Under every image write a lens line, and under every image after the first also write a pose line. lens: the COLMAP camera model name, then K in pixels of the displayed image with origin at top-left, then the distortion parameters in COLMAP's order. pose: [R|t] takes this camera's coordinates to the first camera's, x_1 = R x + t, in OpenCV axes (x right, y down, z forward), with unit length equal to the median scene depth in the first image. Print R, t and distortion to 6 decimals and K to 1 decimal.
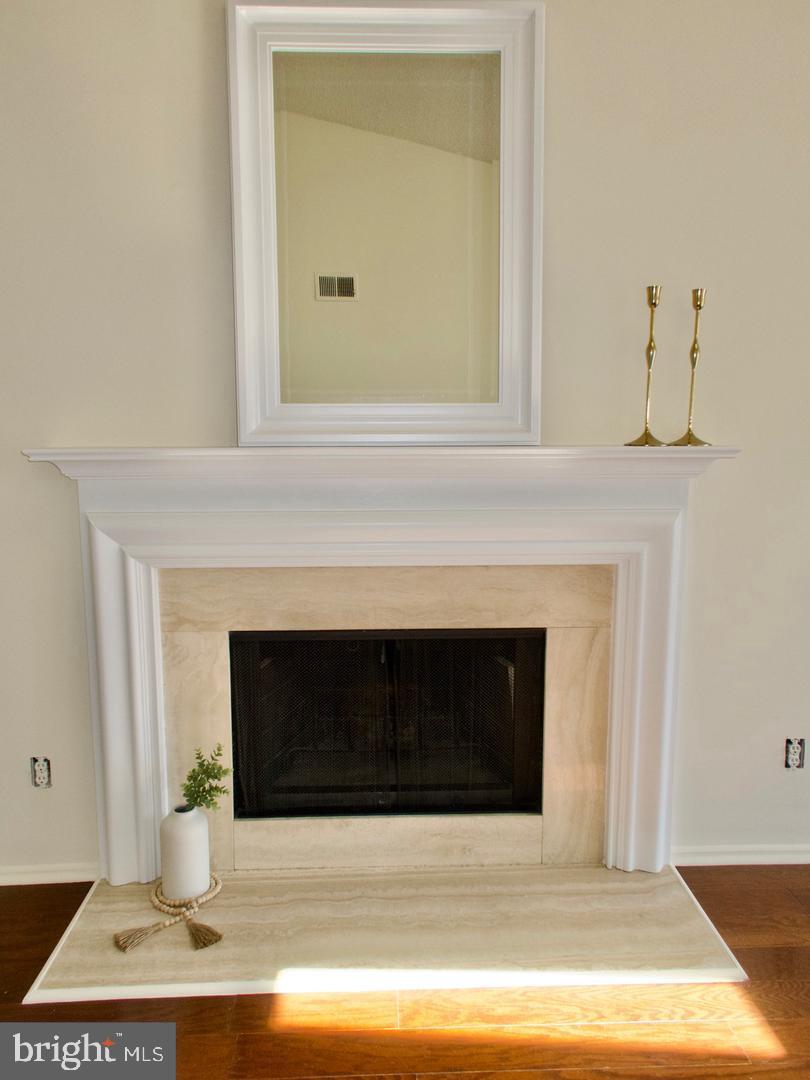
lens RADIAL K [[835.7, 0, 404.9], [0, 835.7, 536.3], [0, 0, 1]] dist [0.017152, 0.003060]
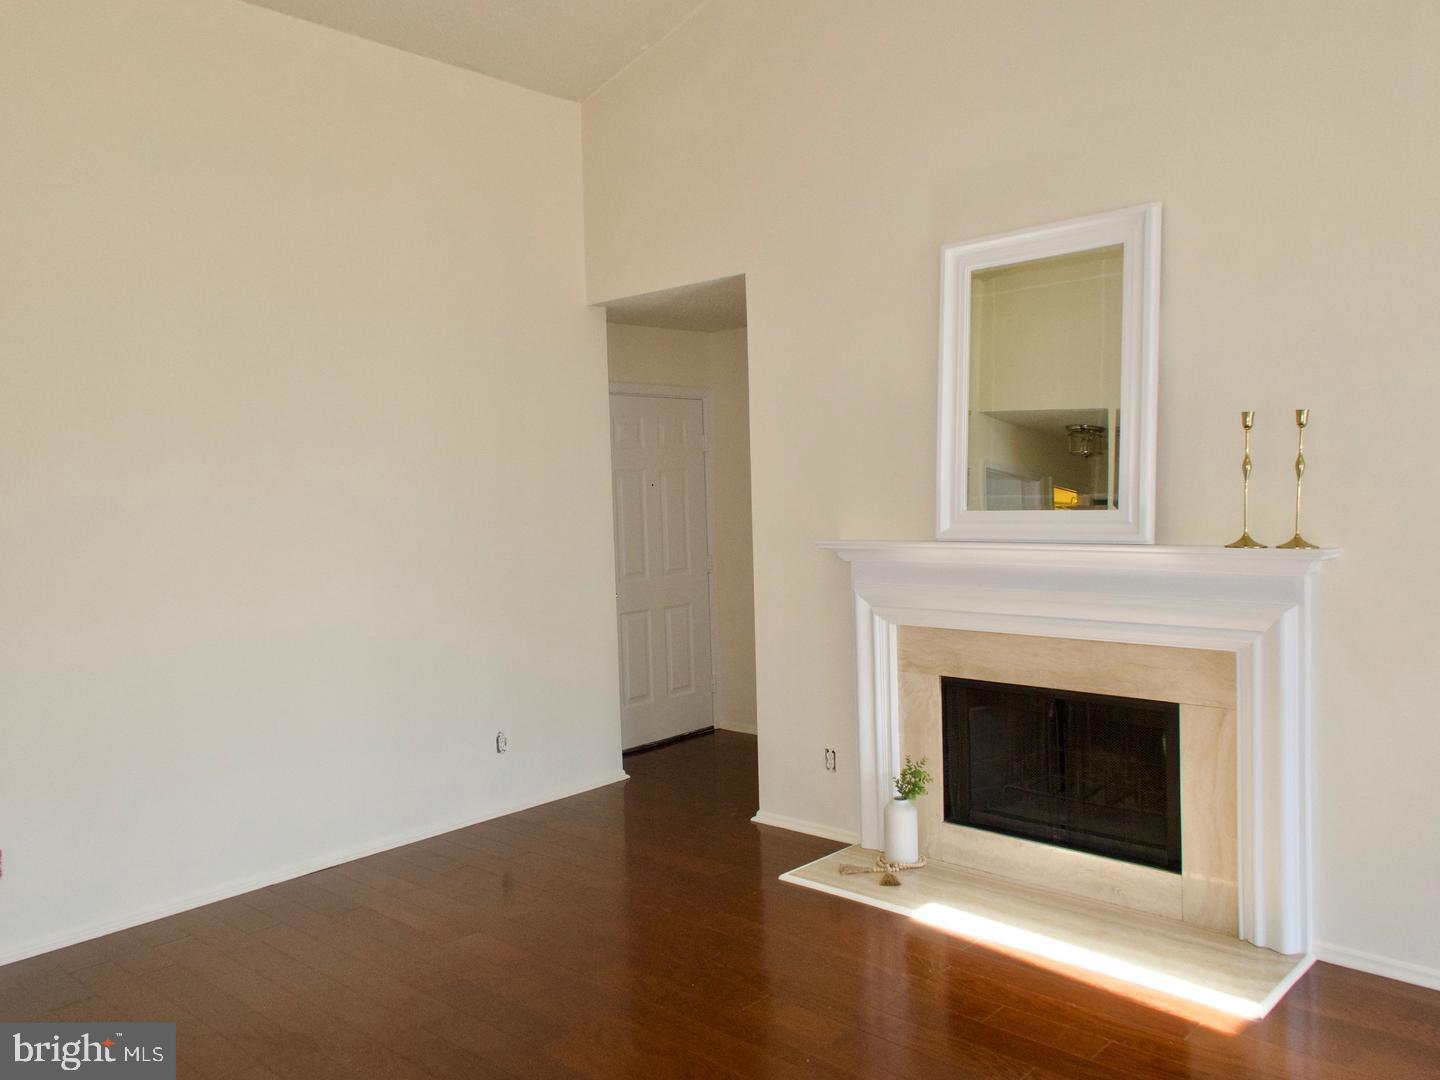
lens RADIAL K [[1114.2, 0, 720.1], [0, 1114.2, 541.5], [0, 0, 1]] dist [0.017152, 0.003060]
pose [[0.701052, 0.018679, -0.712865, 0.832477], [-0.081631, 0.995188, -0.054202, 0.023510], [0.708422, 0.096190, 0.699204, -0.547476]]
